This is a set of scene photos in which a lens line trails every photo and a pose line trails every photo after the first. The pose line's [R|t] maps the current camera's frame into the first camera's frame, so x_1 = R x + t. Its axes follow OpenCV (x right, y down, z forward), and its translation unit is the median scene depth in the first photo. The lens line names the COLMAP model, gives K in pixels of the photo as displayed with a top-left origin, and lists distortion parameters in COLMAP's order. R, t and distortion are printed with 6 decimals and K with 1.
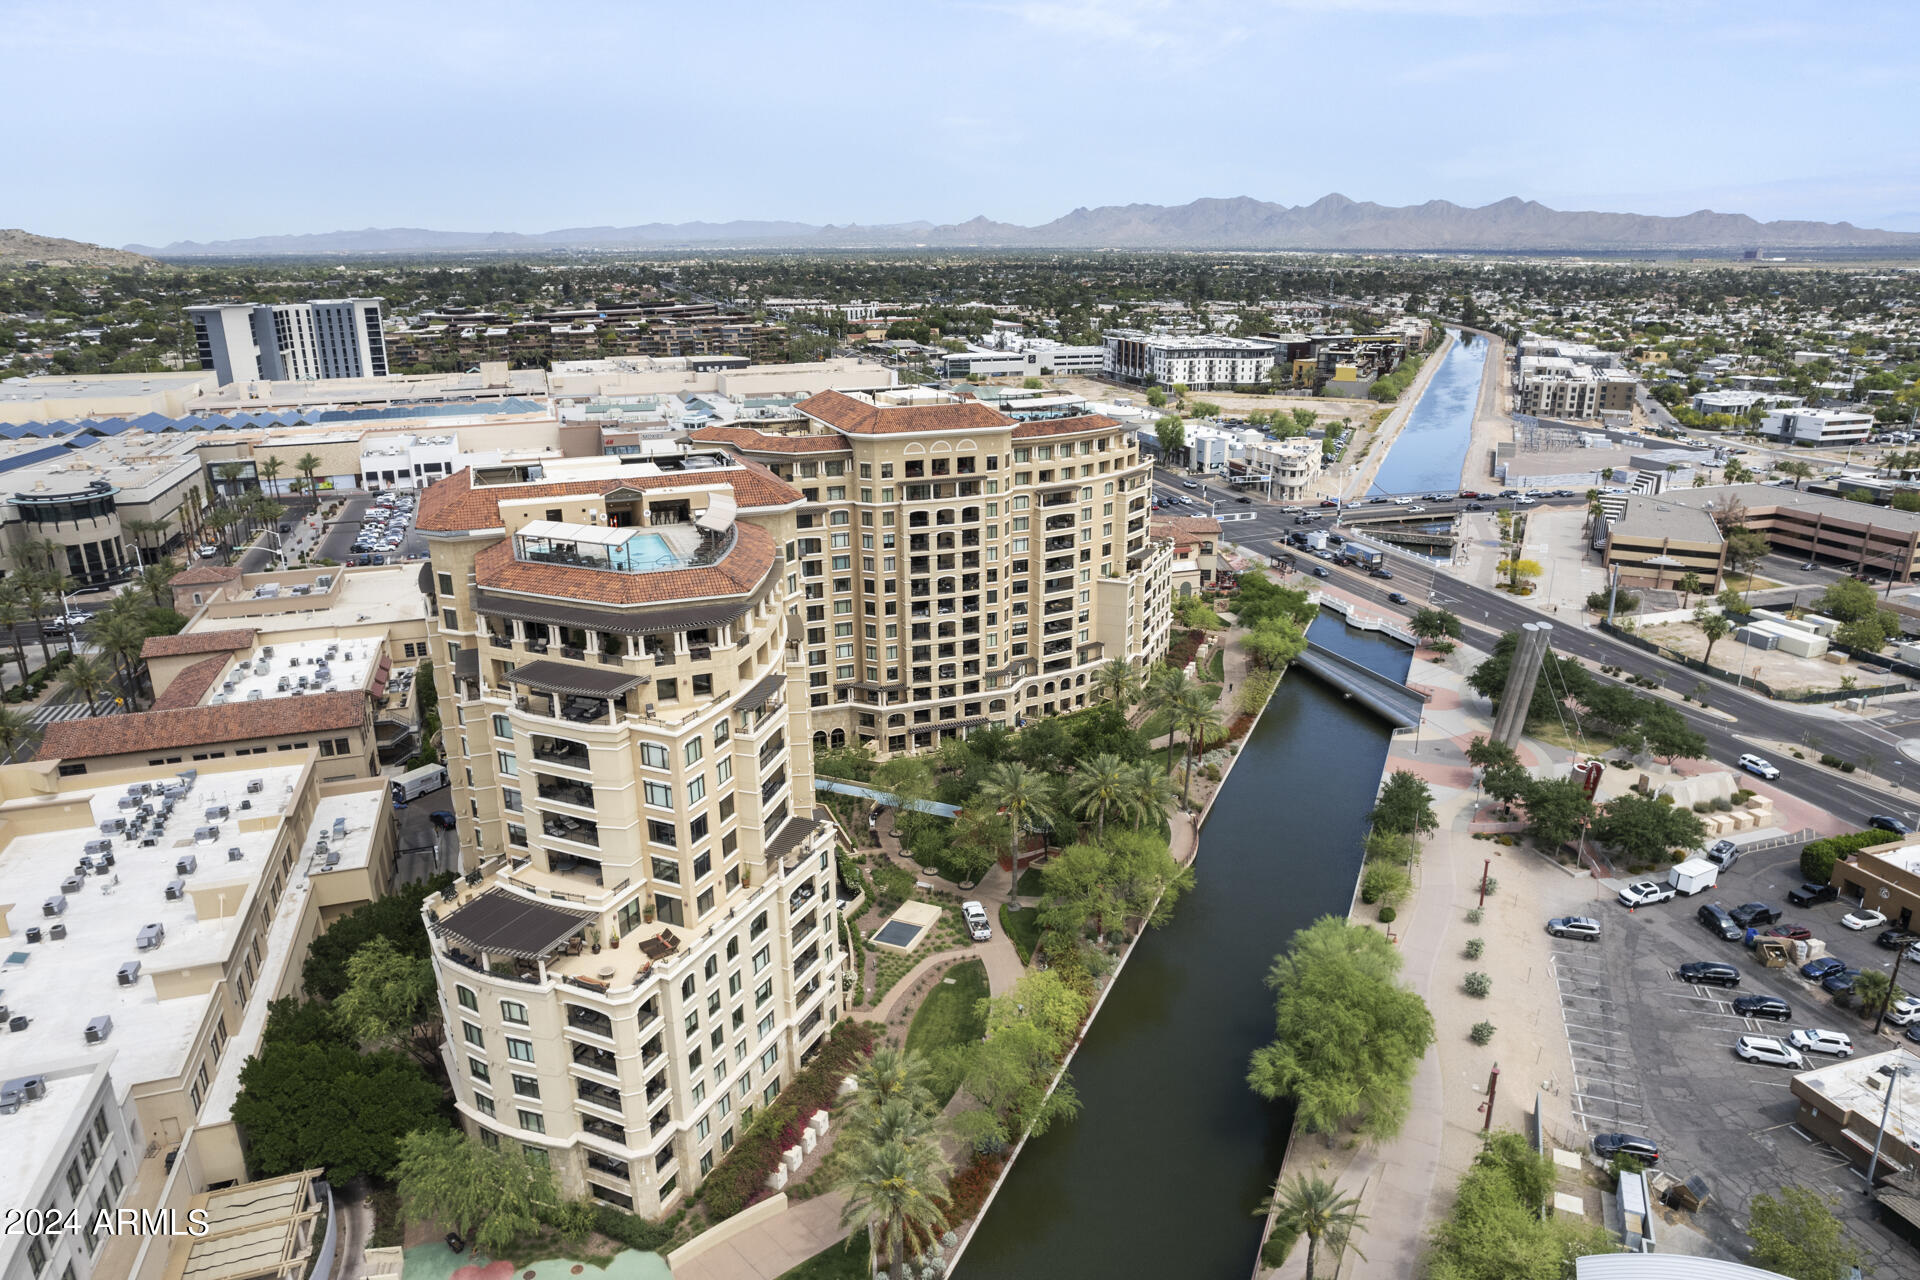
lens RADIAL K [[1203.9, 0, 967.3], [0, 1203.9, 649.5], [0, 0, 1]] dist [-0.049233, 0.031466]
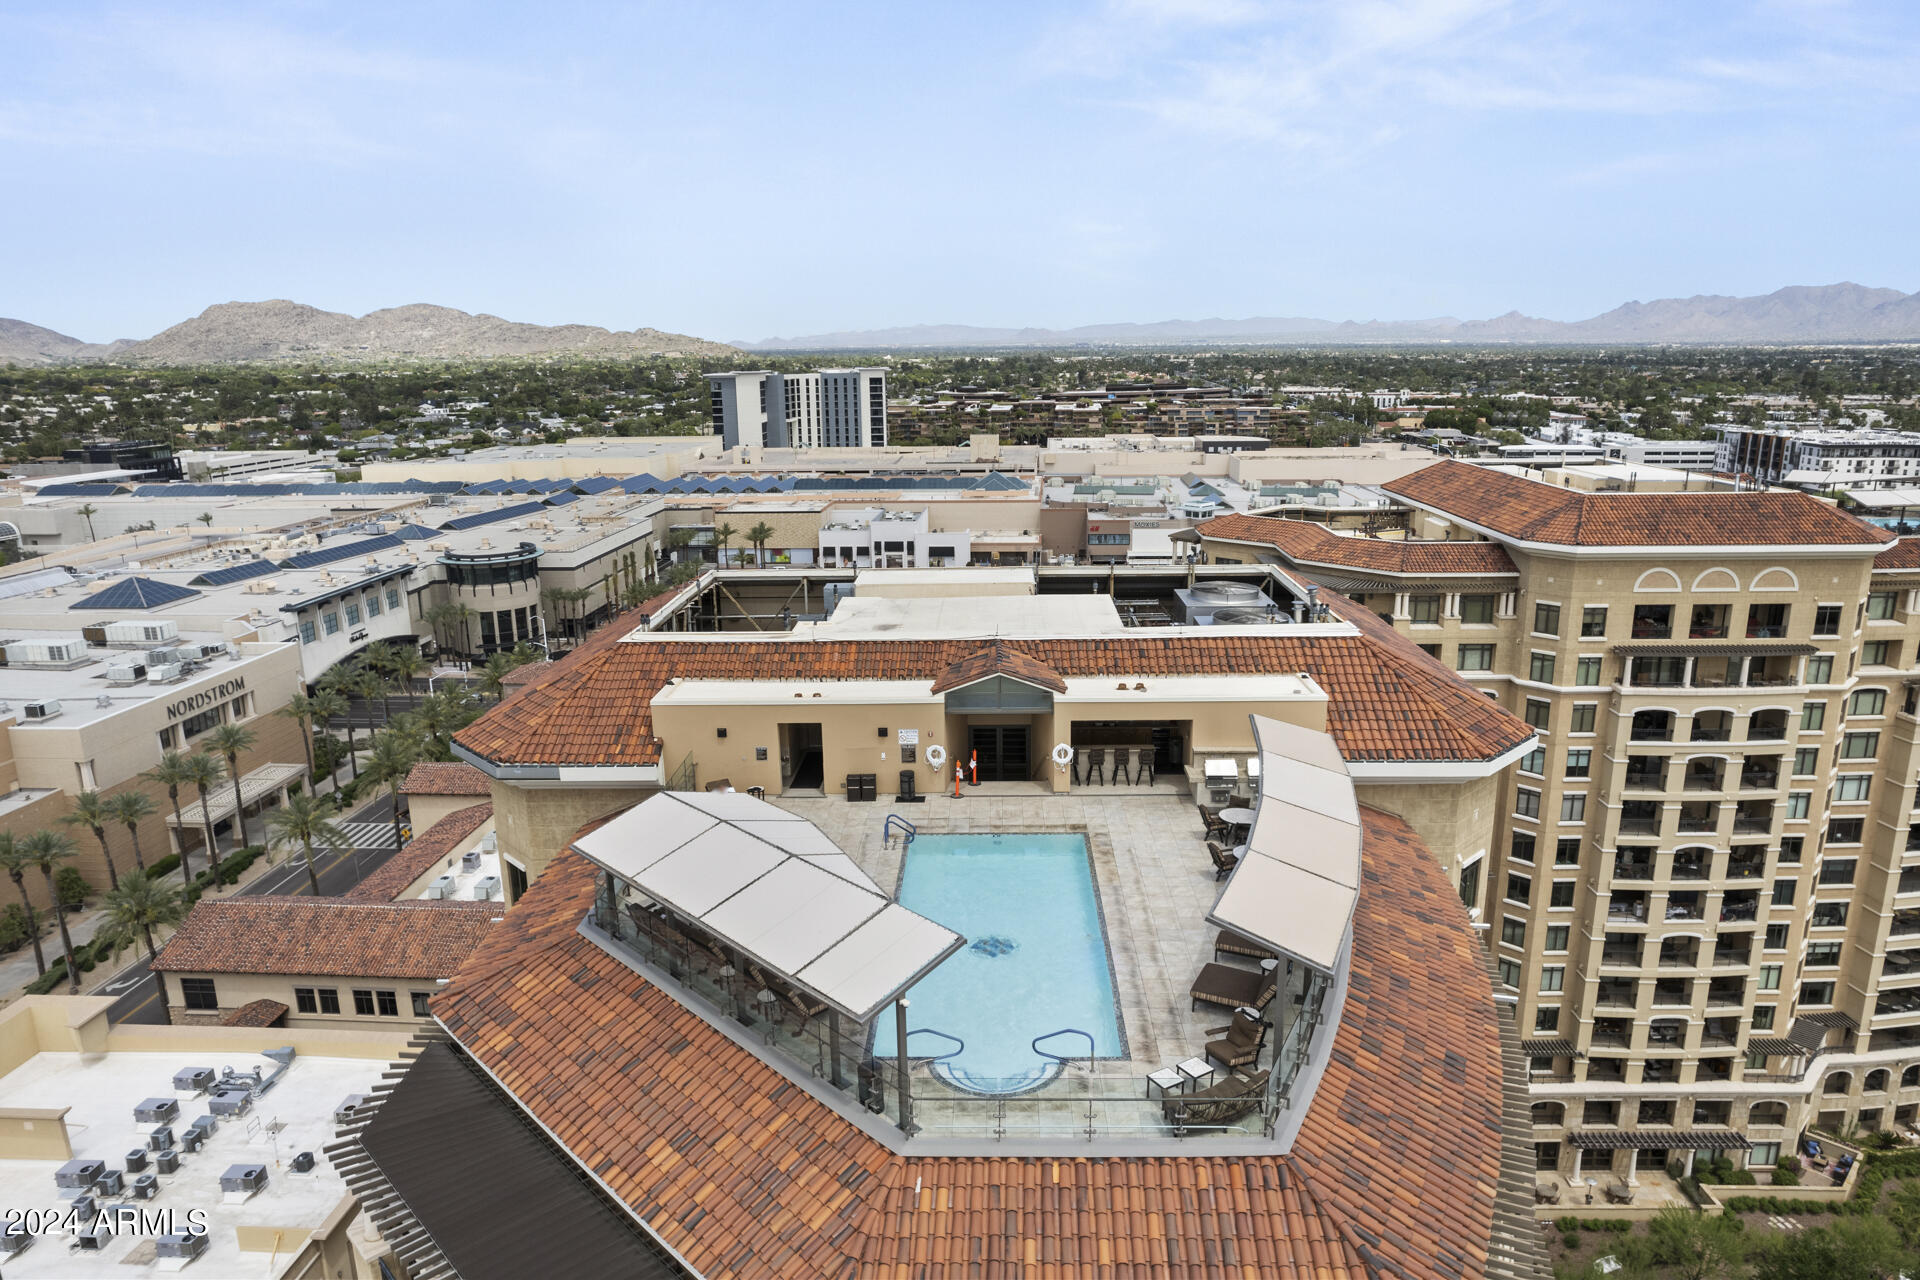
lens RADIAL K [[1203.9, 0, 956.9], [0, 1203.9, 642.3], [0, 0, 1]] dist [-0.049233, 0.031466]
pose [[0.914634, 0.086128, -0.395002, -0.072604], [-0.117379, 0.991530, -0.055596, -0.054499], [0.386868, 0.097215, 0.916996, 0.300545]]
